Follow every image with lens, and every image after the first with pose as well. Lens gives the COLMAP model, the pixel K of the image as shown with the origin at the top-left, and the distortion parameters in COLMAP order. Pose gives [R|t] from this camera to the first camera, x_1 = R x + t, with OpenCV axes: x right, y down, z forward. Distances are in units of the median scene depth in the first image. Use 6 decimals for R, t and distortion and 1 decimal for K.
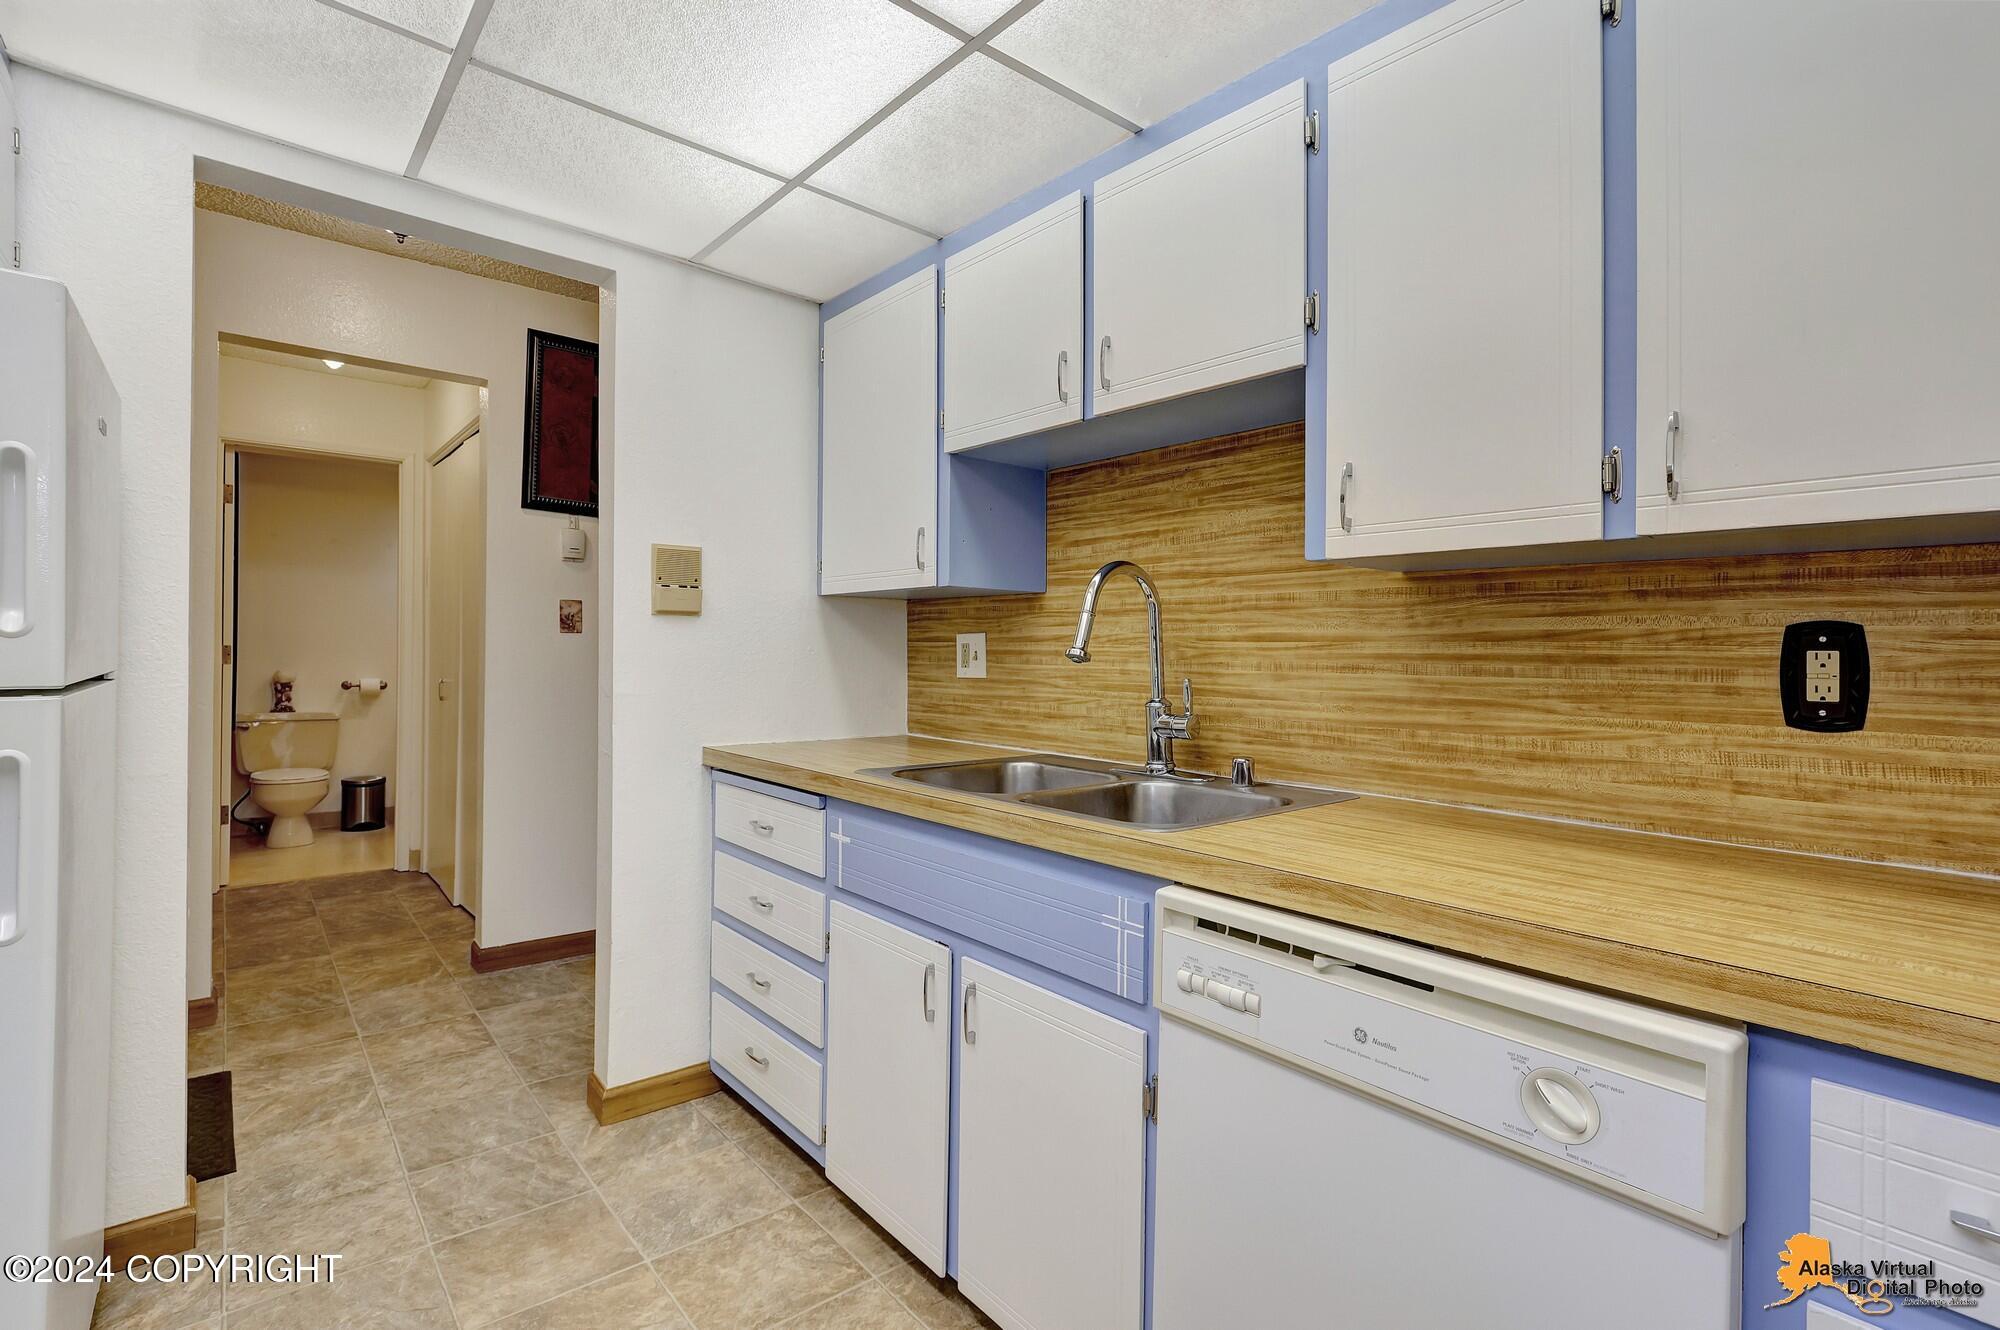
lens RADIAL K [[918.0, 0, 1012.8], [0, 918.0, 666.0], [0, 0, 1]] dist [-0.012697, -0.000195]
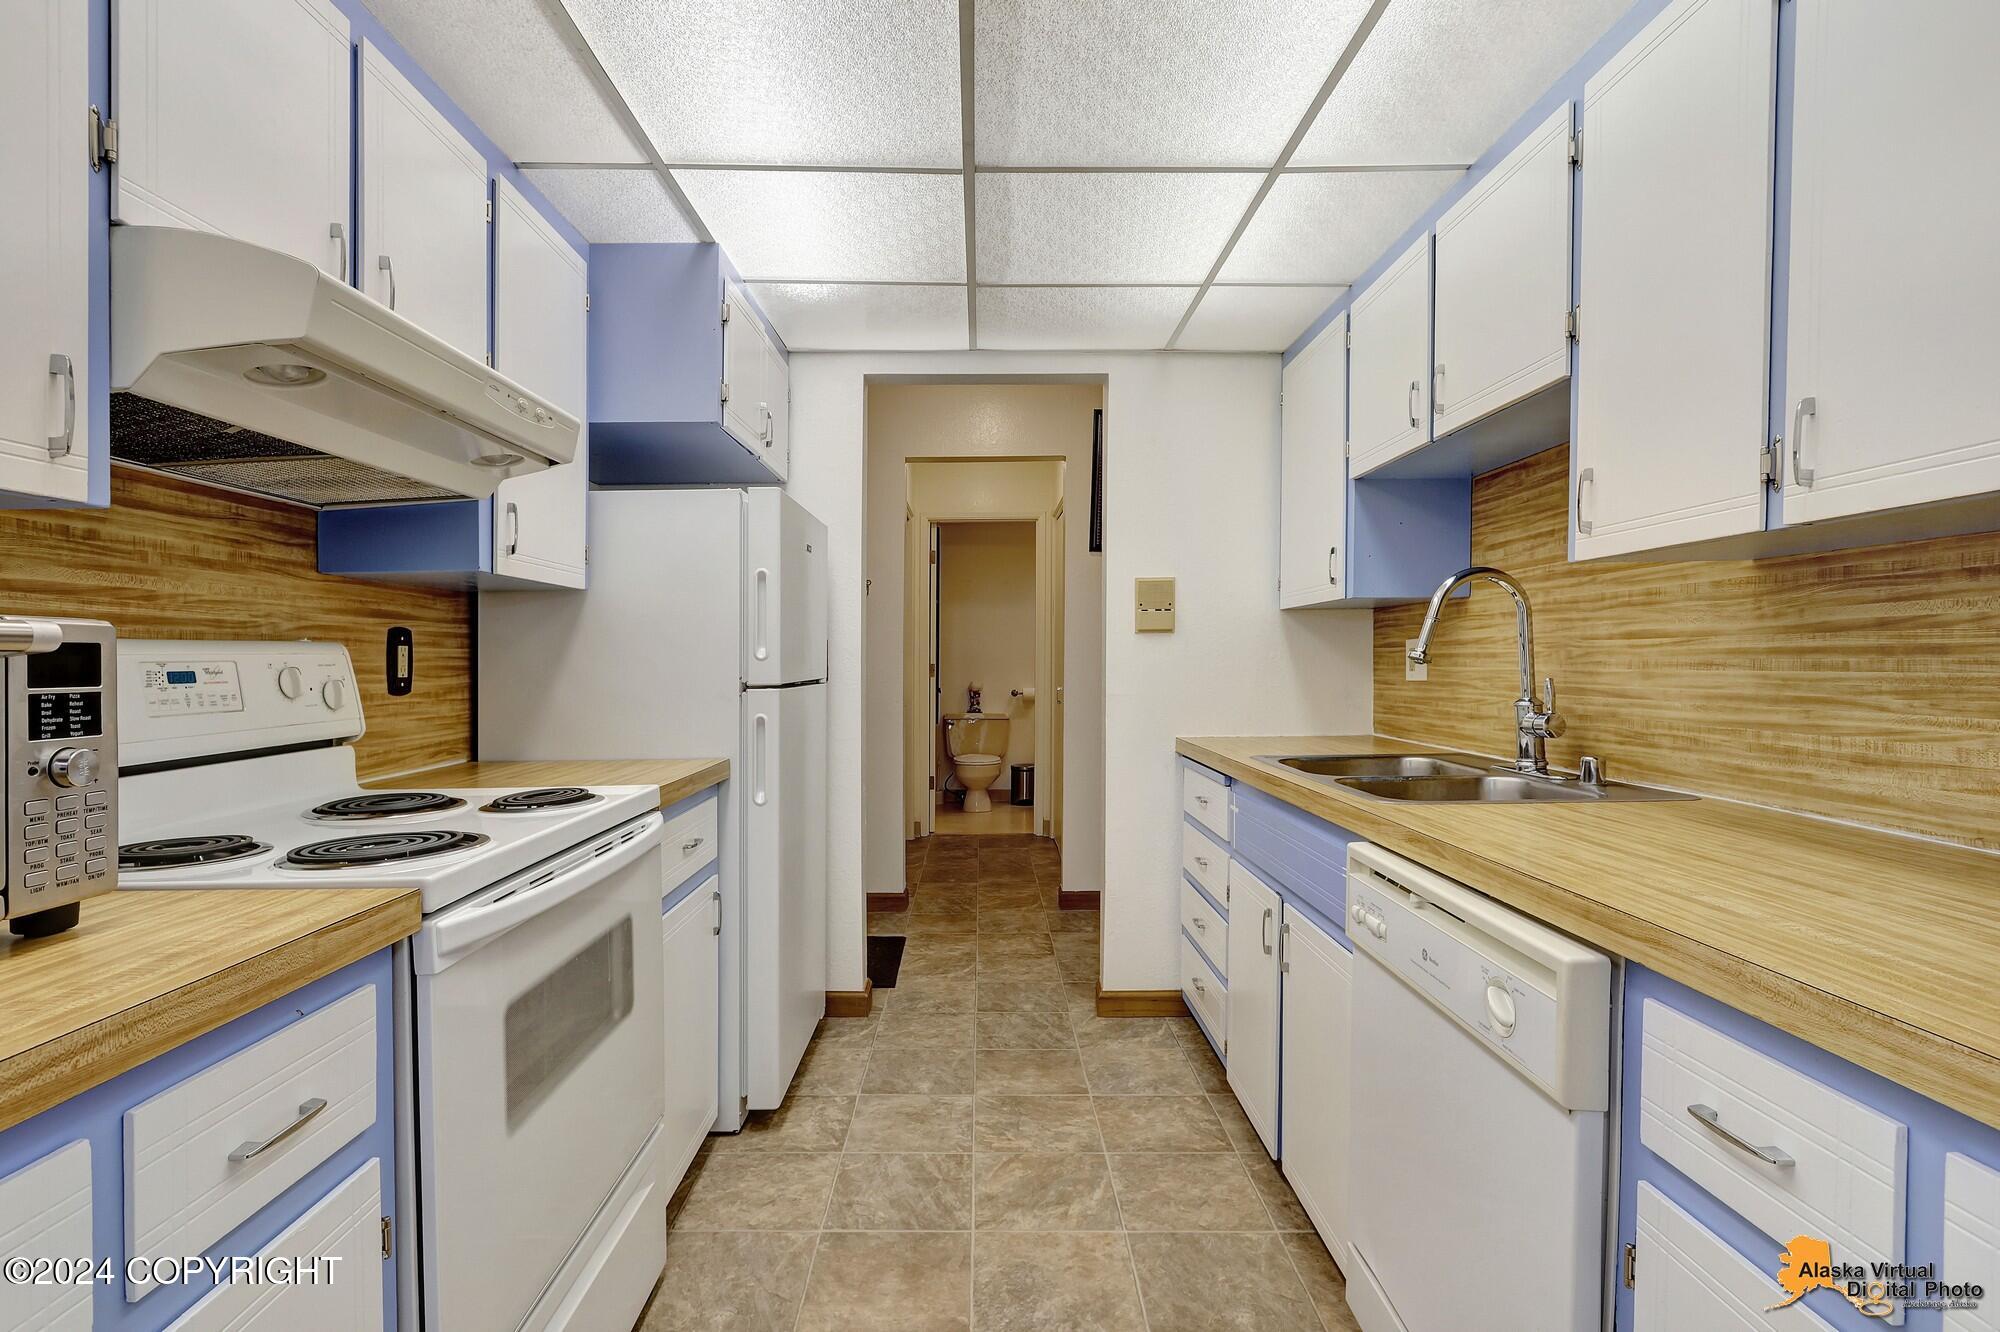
lens RADIAL K [[972.9, 0, 1004.7], [0, 972.9, 682.0], [0, 0, 1]] dist [-0.014973, 0.001245]
pose [[0.768859, -0.003960, -0.639406, 0.349898], [0.005661, 0.999984, 0.000614, 0.011946], [0.639393, -0.004092, 0.768869, -0.176661]]
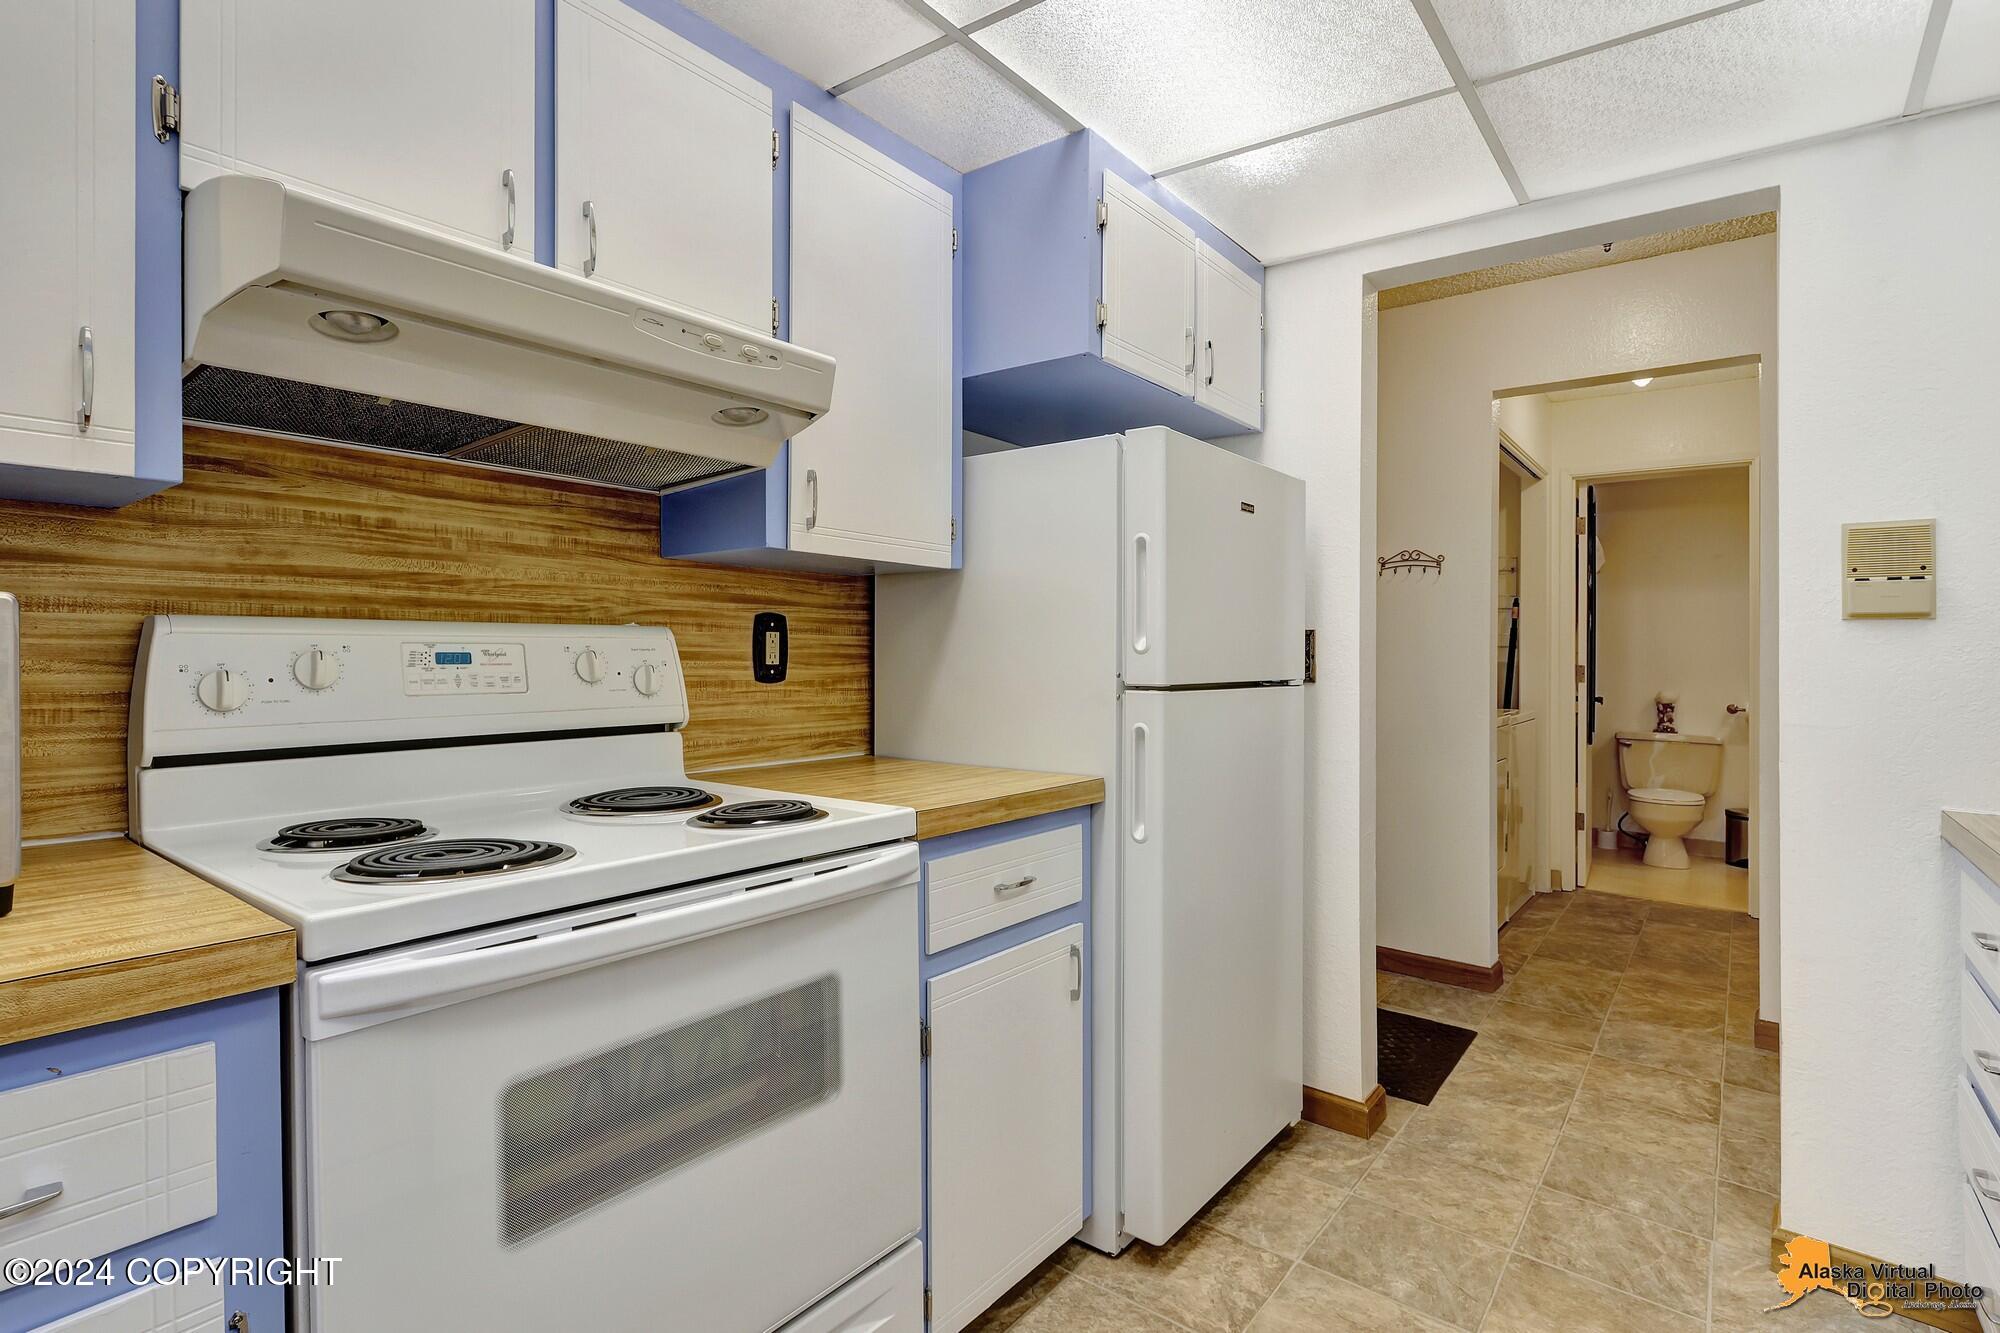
lens RADIAL K [[972.9, 0, 987.4], [0, 972.9, 645.2], [0, 0, 1]] dist [-0.014973, 0.001245]
pose [[0.181426, -0.019578, -0.983210, 0.251382], [-0.027678, 0.999304, -0.025005, 0.004792], [0.983015, 0.031750, 0.180758, 0.165634]]
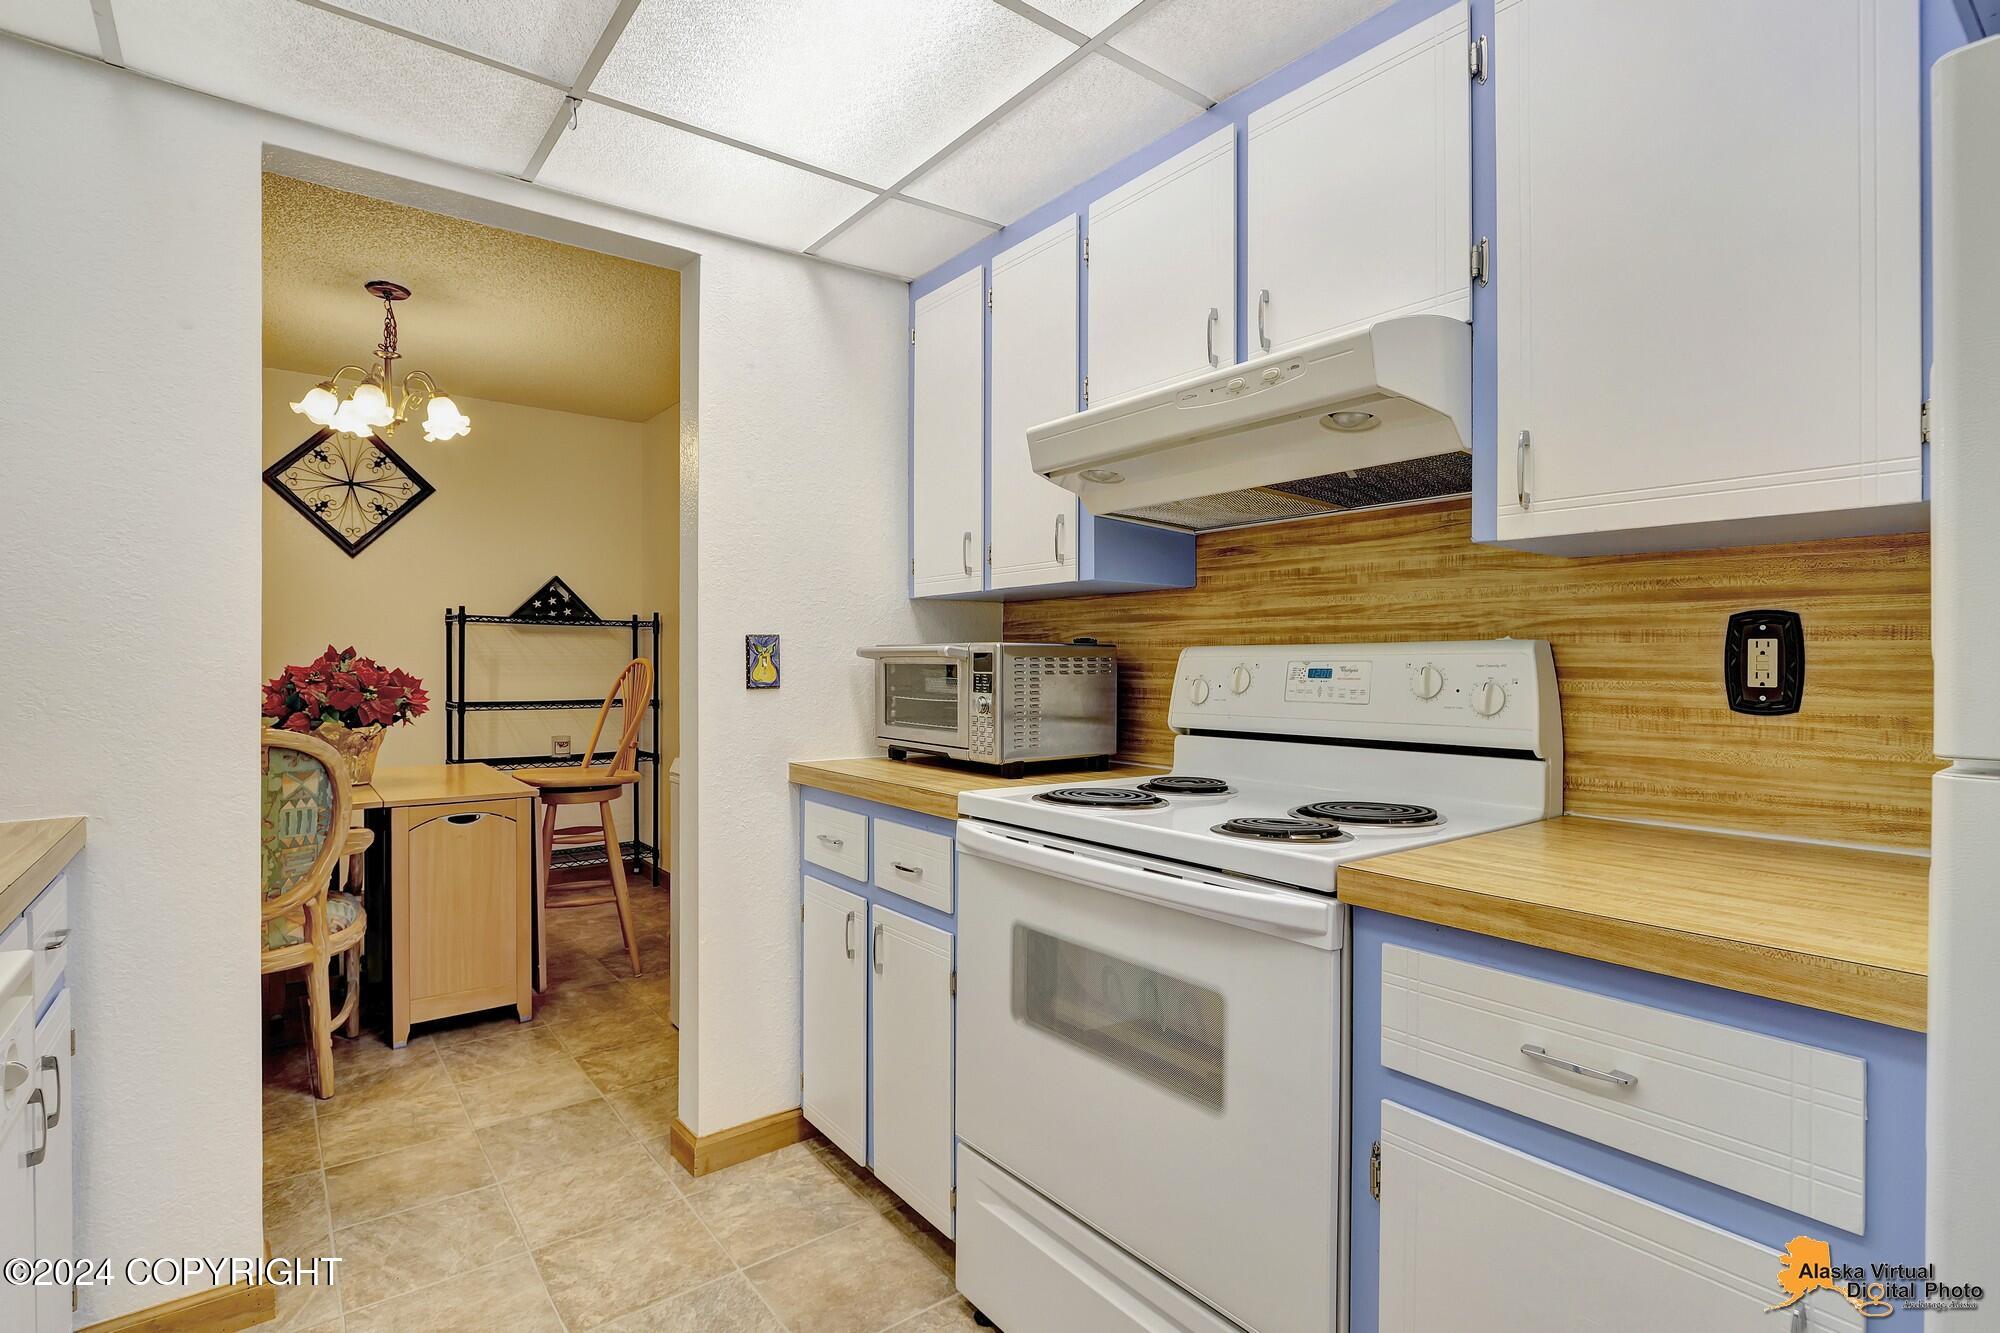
lens RADIAL K [[972.9, 0, 1050.7], [0, 972.9, 690.8], [0, 0, 1]] dist [-0.014973, 0.001245]
pose [[-0.999363, -0.019651, 0.029783, -0.206002], [-0.018244, 0.998738, 0.046799, -0.010727], [-0.030665, 0.046226, -0.998460, 0.693571]]
